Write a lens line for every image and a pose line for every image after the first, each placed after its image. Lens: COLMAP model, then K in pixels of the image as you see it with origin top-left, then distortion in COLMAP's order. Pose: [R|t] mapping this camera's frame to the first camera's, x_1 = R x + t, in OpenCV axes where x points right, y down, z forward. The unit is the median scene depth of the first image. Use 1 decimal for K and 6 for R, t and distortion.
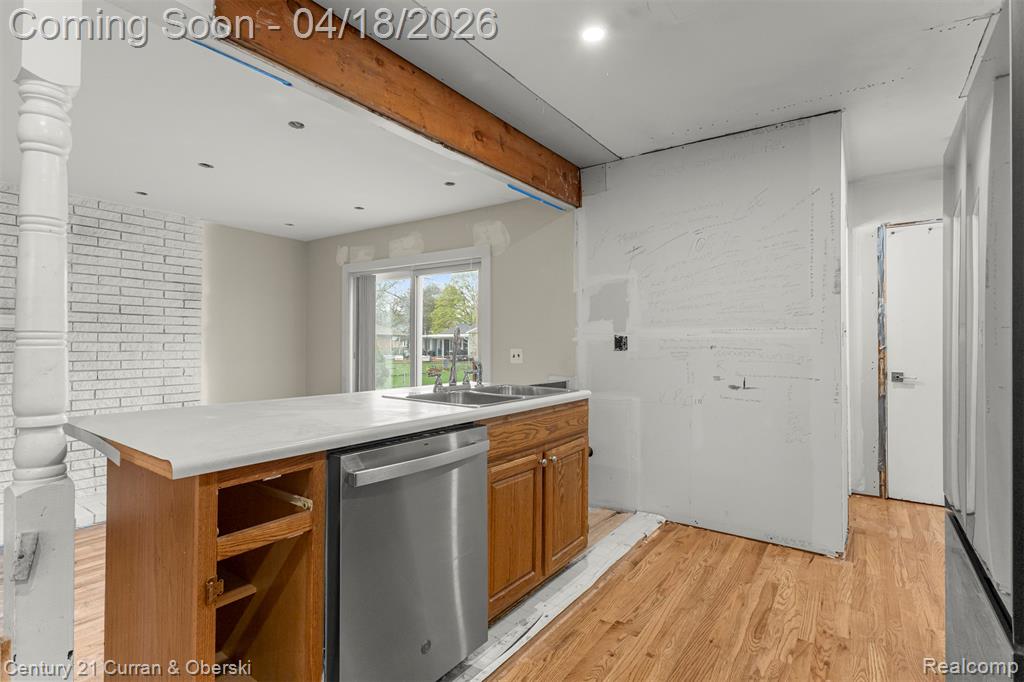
lens RADIAL K [[495.6, 0, 512.4], [0, 495.6, 341.2], [0, 0, 1]] dist [0.007600, 0.000074]
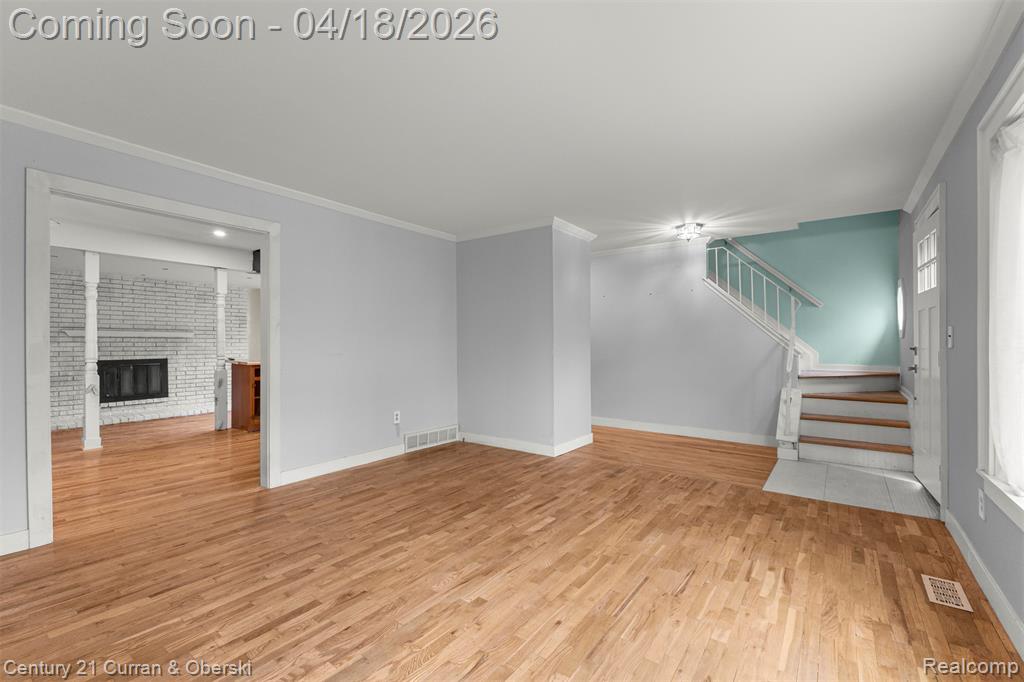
lens RADIAL K [[441.0, 0, 511.0], [0, 441.0, 347.0], [0, 0, 1]] dist [0.008573, -0.003289]
pose [[0.999928, -0.001677, -0.011842, 0.861461], [0.001874, 0.999859, 0.016690, -0.012920], [0.011812, -0.016711, 0.999791, -1.441005]]
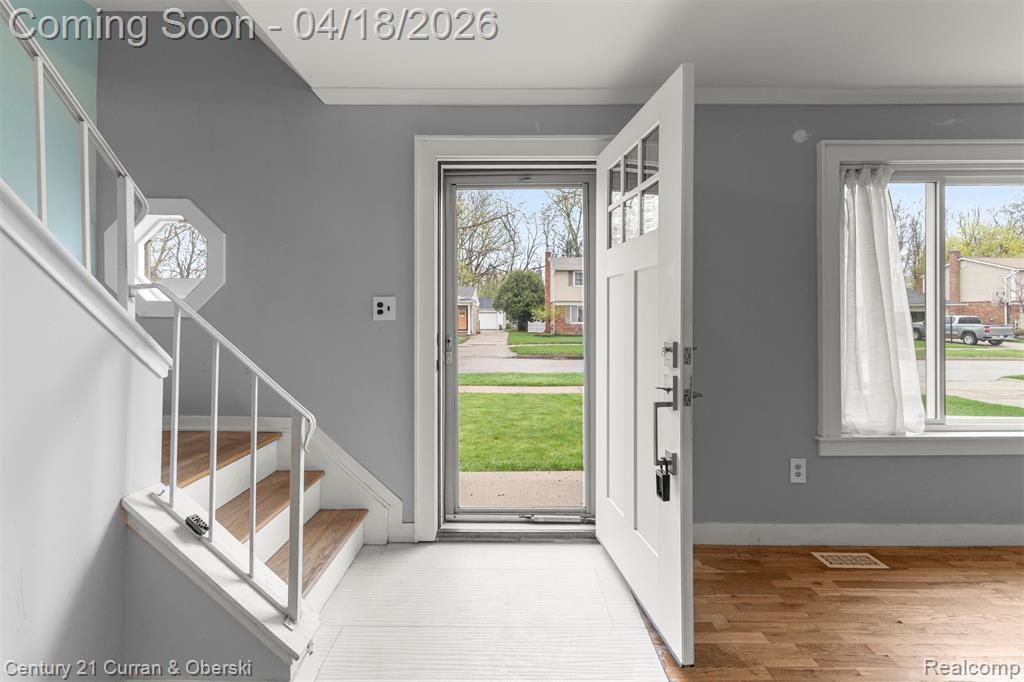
lens RADIAL K [[441.0, 0, 517.3], [0, 441.0, 322.0], [0, 0, 1]] dist [0.008573, -0.003289]
pose [[-0.571166, -0.010169, 0.820772, 1.225696], [-0.006021, 0.999948, 0.008200, -0.016766], [-0.820813, -0.000258, -0.571197, 0.053320]]
